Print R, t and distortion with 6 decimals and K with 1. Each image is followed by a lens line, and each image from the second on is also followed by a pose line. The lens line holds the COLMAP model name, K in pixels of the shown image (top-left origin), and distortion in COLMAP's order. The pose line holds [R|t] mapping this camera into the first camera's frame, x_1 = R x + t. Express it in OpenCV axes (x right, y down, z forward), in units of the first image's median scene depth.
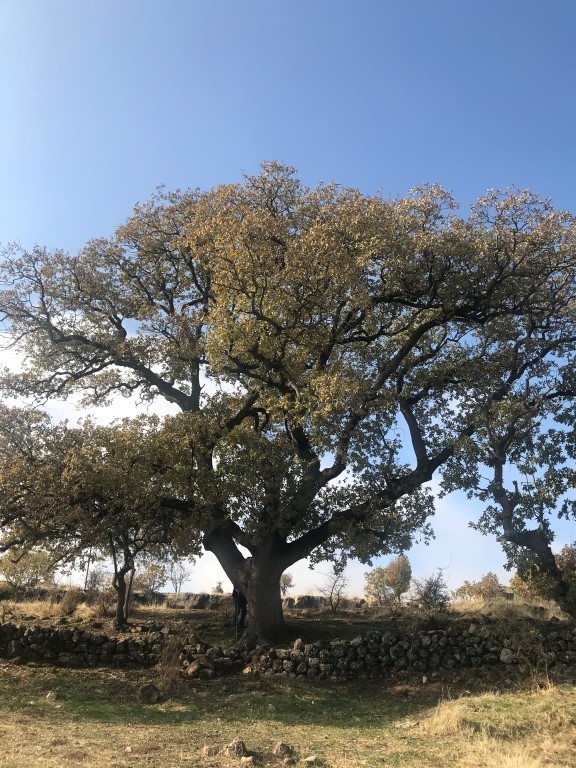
lens RADIAL K [[519.1, 0, 288.0], [0, 519.1, 384.0], [0, 0, 1]] dist [0.035805, -0.000282]
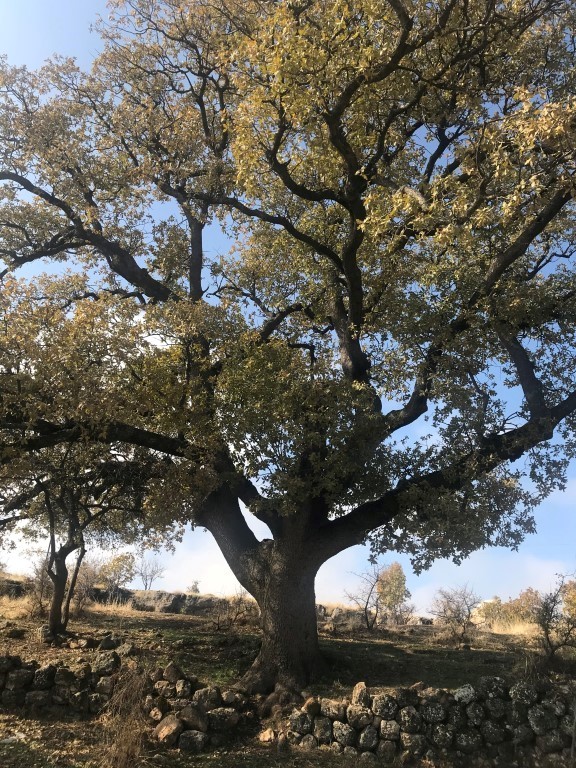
lens RADIAL K [[533.9, 0, 291.0], [0, 533.9, 388.4], [0, 0, 1]] dist [0.043666, -0.000691]
pose [[0.997227, 0.068537, 0.028984, -0.077616], [-0.068770, 0.997607, 0.007112, 0.145690], [-0.028428, -0.009085, 0.999555, 0.357779]]
